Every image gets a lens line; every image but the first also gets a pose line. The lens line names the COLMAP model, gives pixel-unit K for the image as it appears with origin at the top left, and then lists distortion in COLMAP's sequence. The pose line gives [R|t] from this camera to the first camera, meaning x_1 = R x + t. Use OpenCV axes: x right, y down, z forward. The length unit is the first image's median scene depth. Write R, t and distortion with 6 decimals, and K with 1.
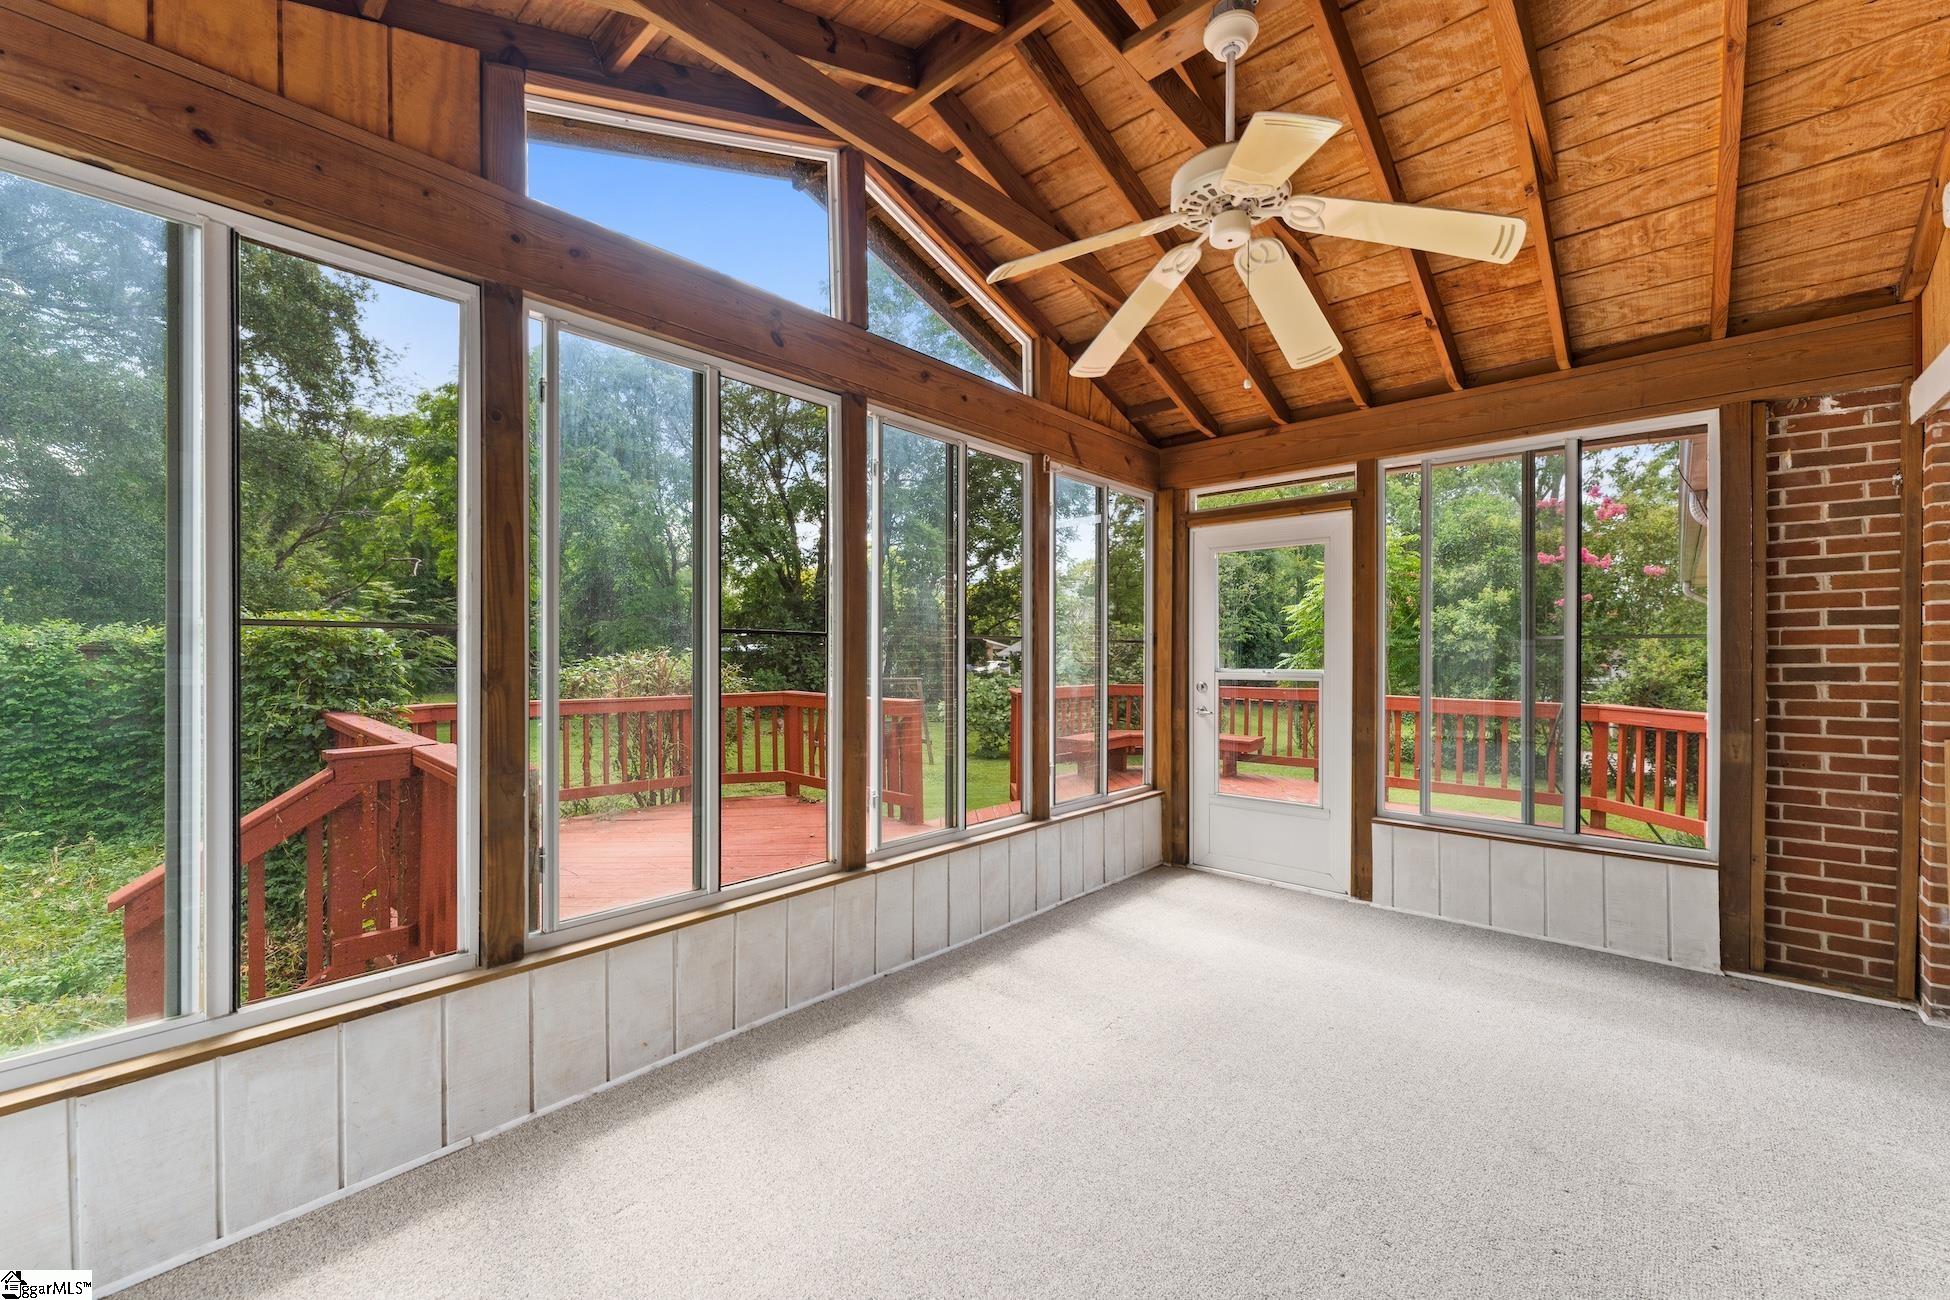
lens RADIAL K [[780.1, 0, 970.5], [0, 780.1, 654.9], [0, 0, 1]] dist [0.005394, -0.000447]
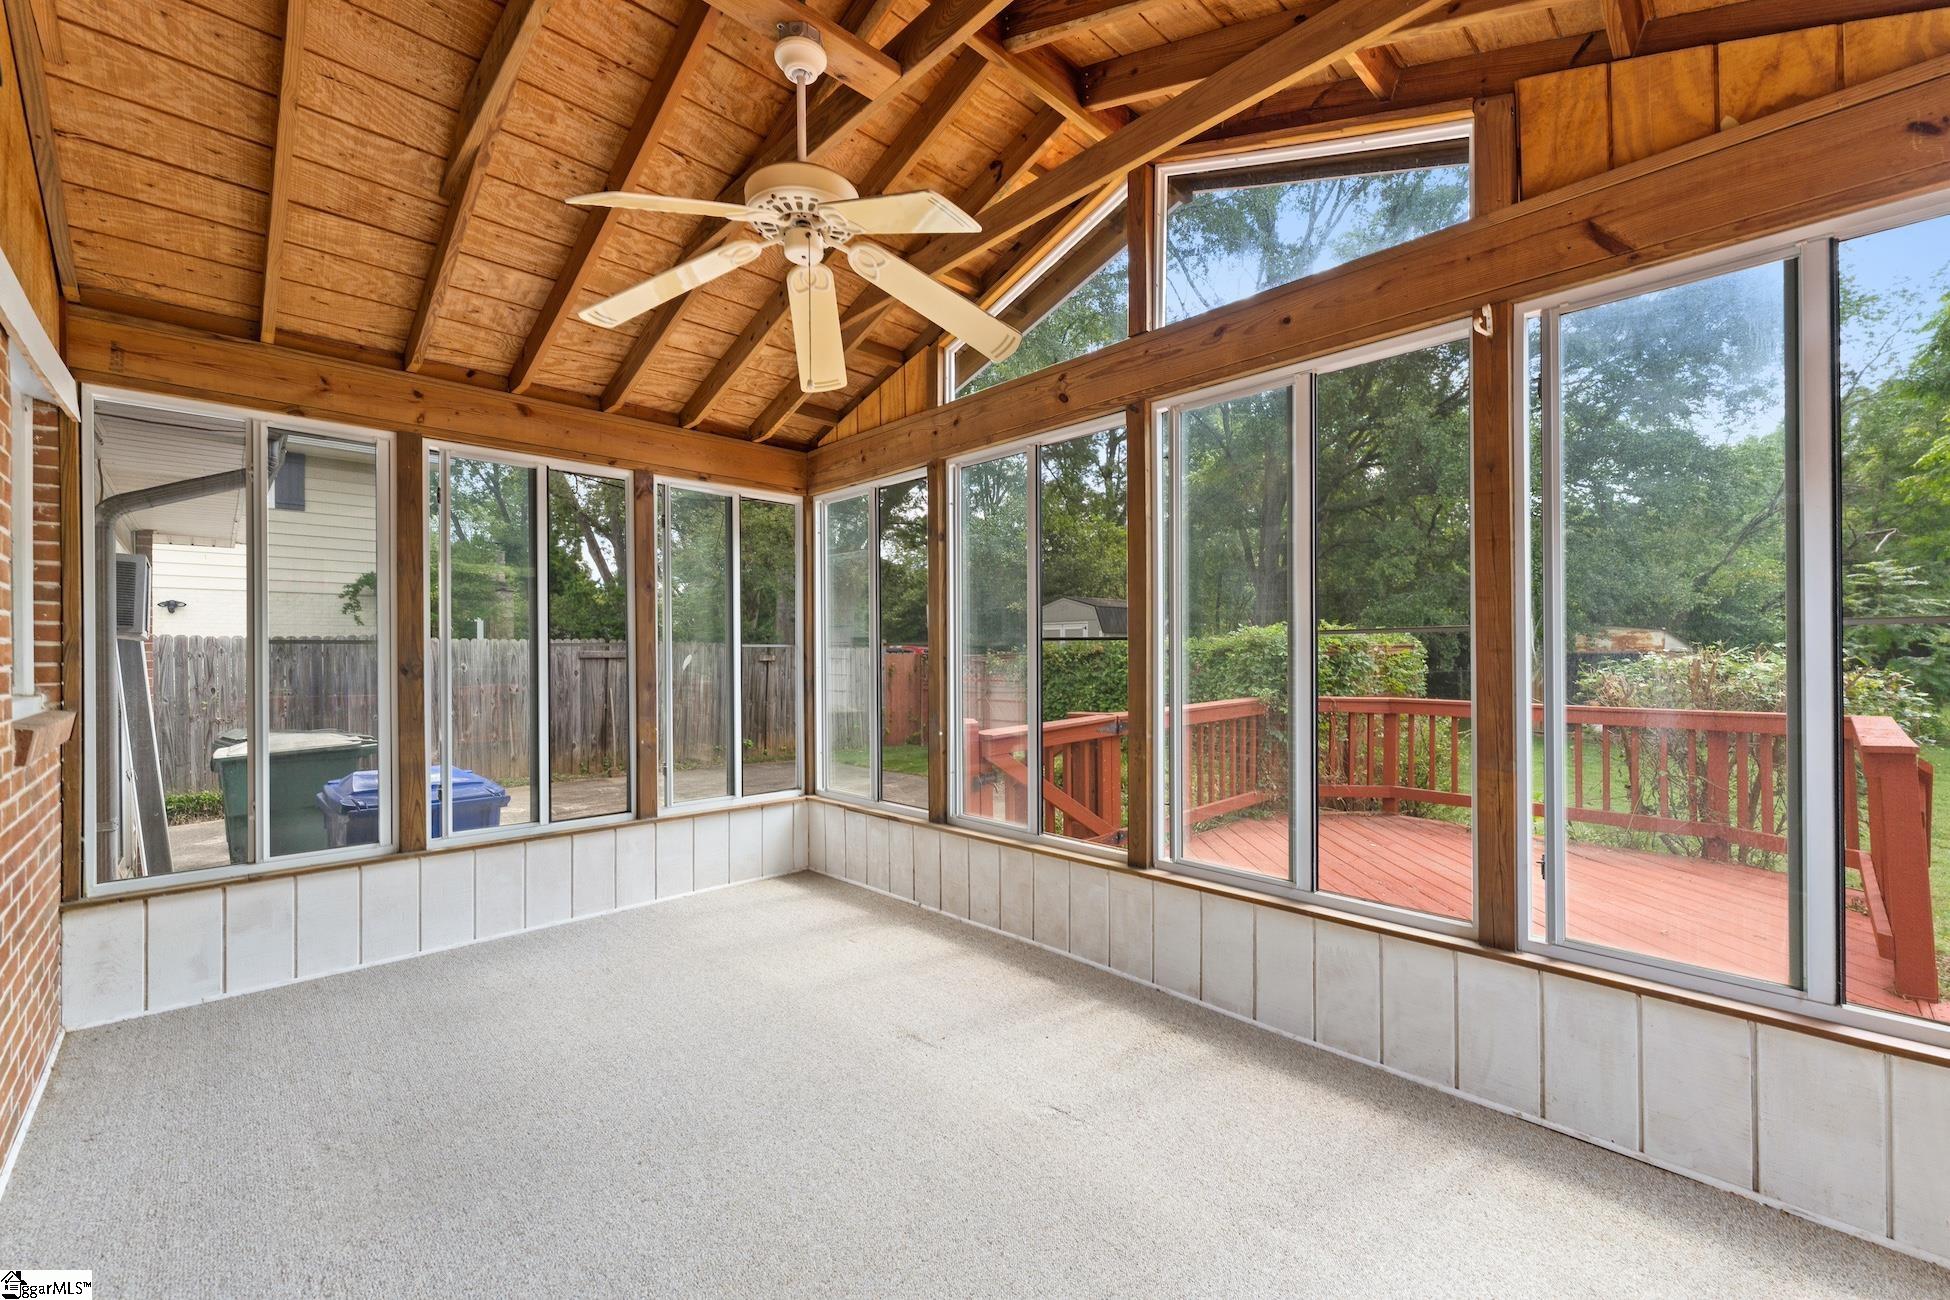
lens RADIAL K [[780.1, 0, 972.6], [0, 780.1, 655.7], [0, 0, 1]] dist [0.005394, -0.000447]
pose [[-0.062456, 0.001013, -0.998047, 0.924354], [0.004794, 0.999988, 0.000715, -0.005010], [0.998036, -0.004740, -0.062460, 0.885949]]
